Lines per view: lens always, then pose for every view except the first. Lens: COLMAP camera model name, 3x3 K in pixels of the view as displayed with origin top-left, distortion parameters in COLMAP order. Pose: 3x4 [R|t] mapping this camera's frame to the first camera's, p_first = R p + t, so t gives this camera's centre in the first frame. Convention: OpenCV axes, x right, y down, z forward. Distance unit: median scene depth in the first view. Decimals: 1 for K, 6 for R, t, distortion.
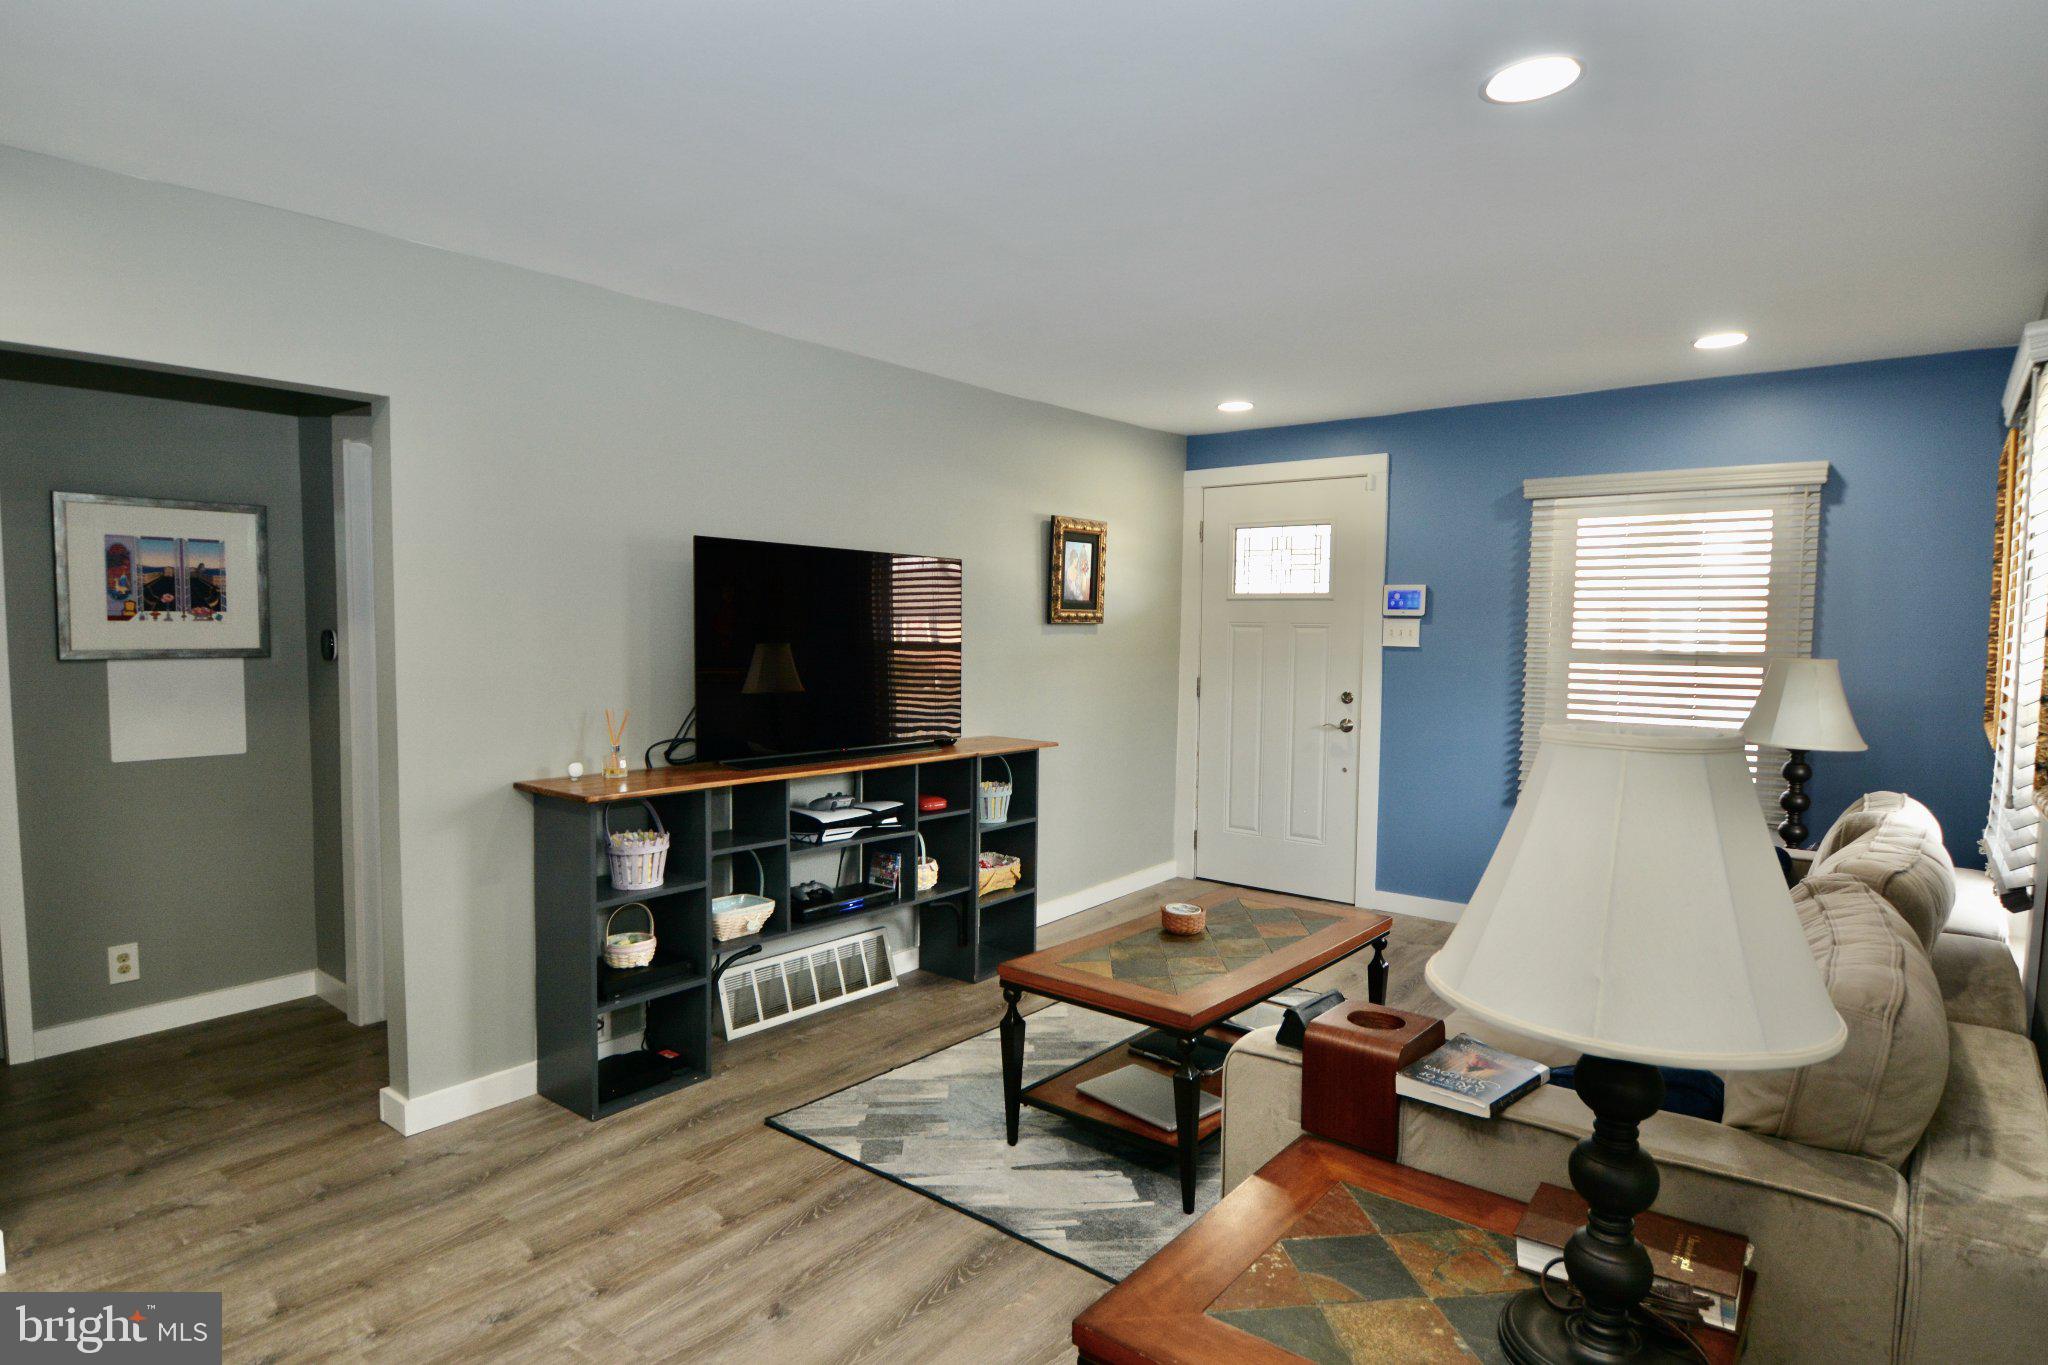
lens RADIAL K [[1111.3, 0, 1036.0], [0, 1111.3, 683.5], [0, 0, 1]] dist [-0.014328, -0.001838]
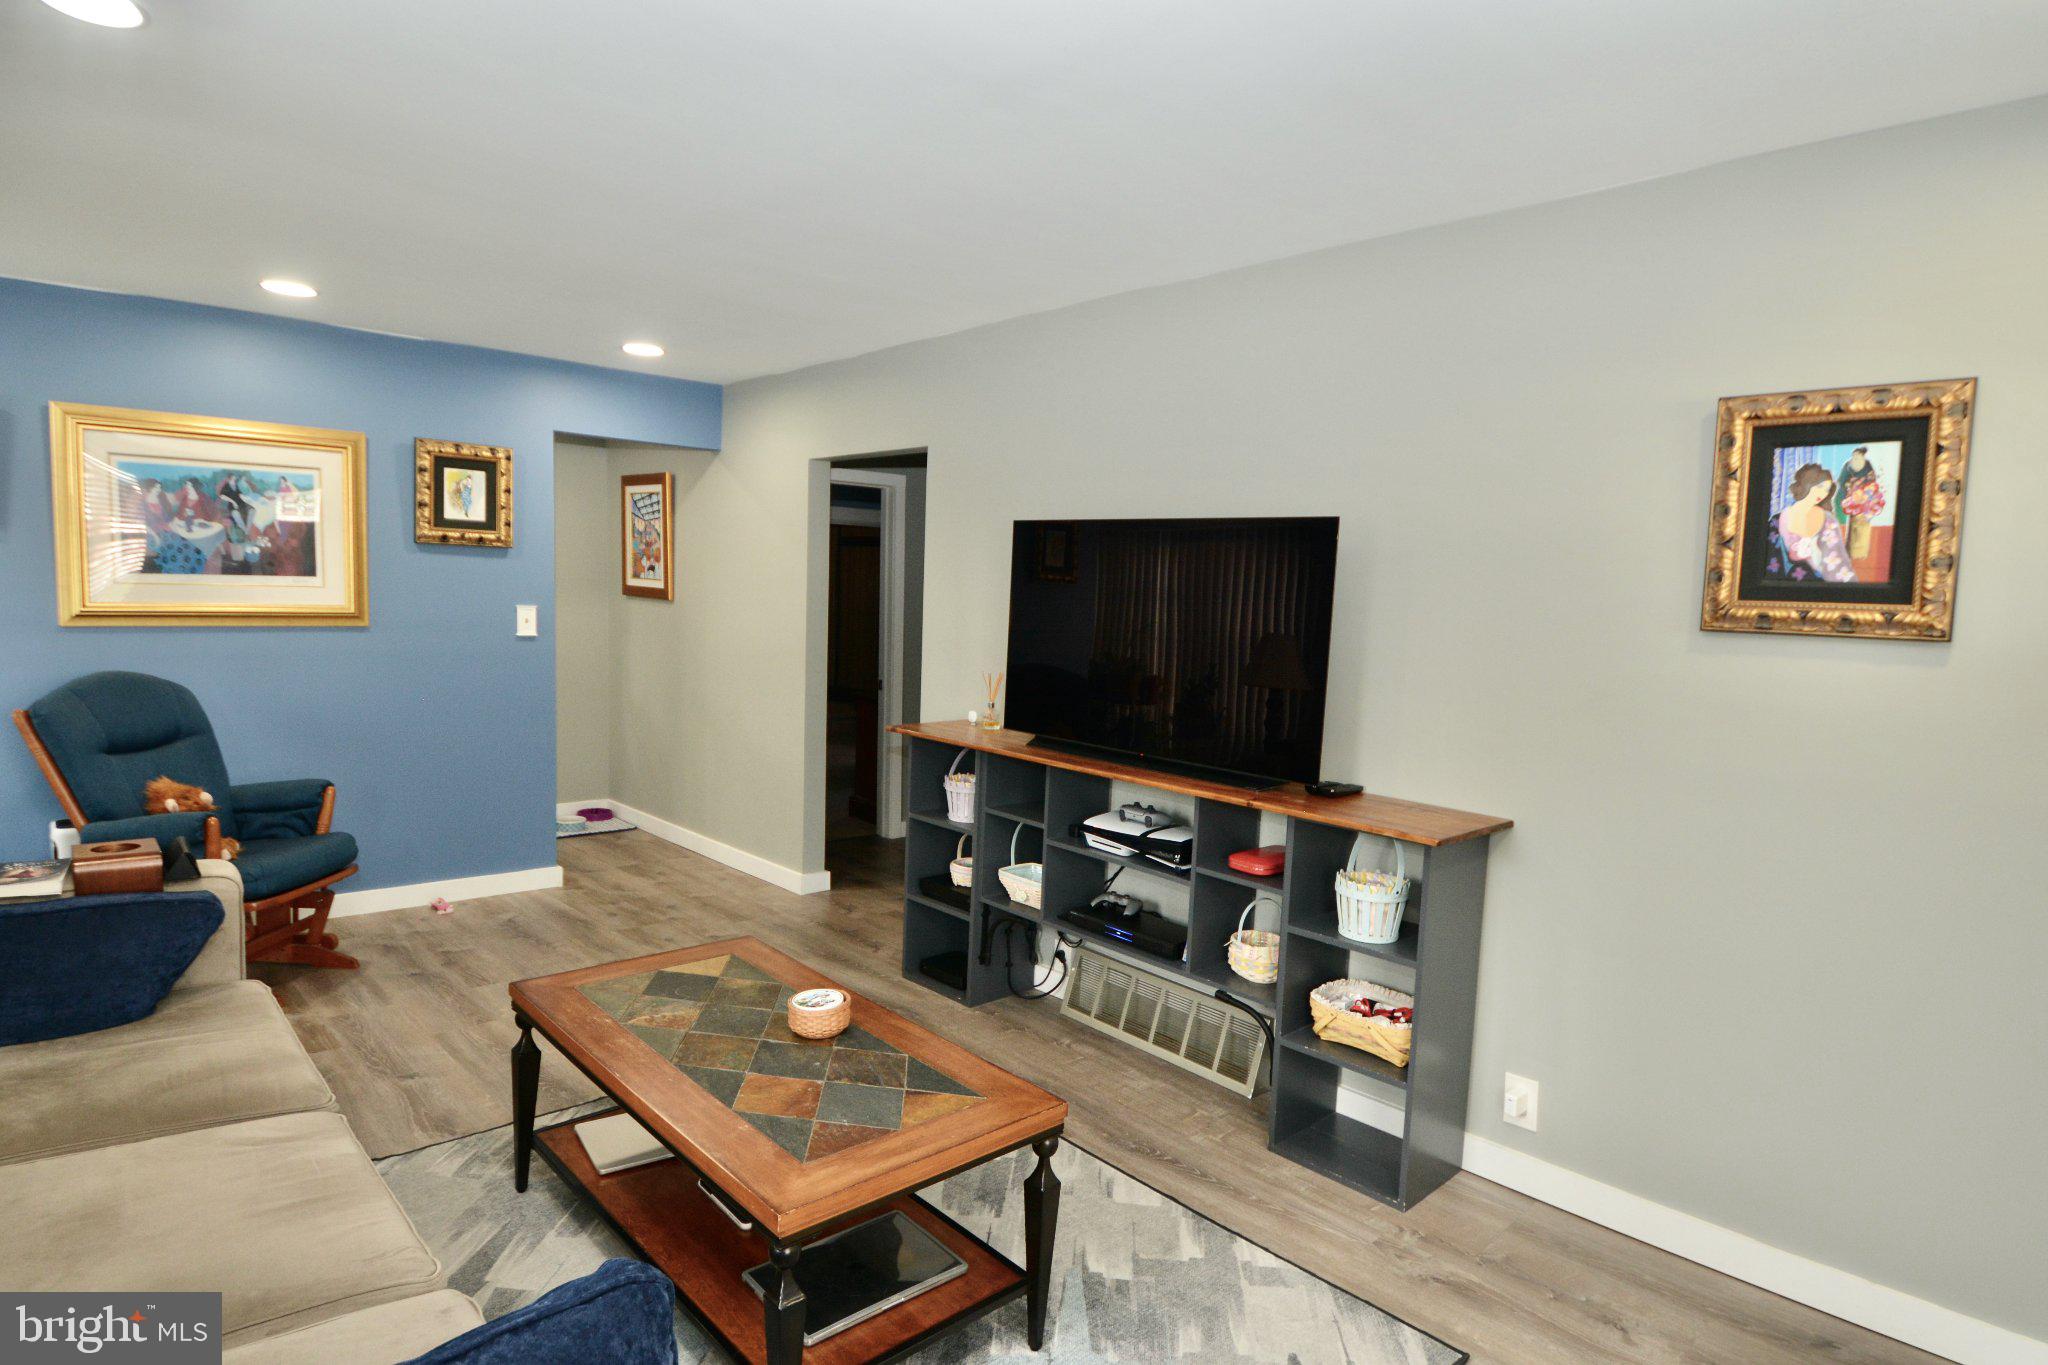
lens RADIAL K [[1111.3, 0, 1026.1], [0, 1111.3, 686.5], [0, 0, 1]] dist [-0.014328, -0.001838]
pose [[-0.148283, 0.076984, -0.985944, 0.520031], [-0.086046, 0.992180, 0.090412, -0.048168], [0.985195, 0.098243, -0.140499, 0.789327]]
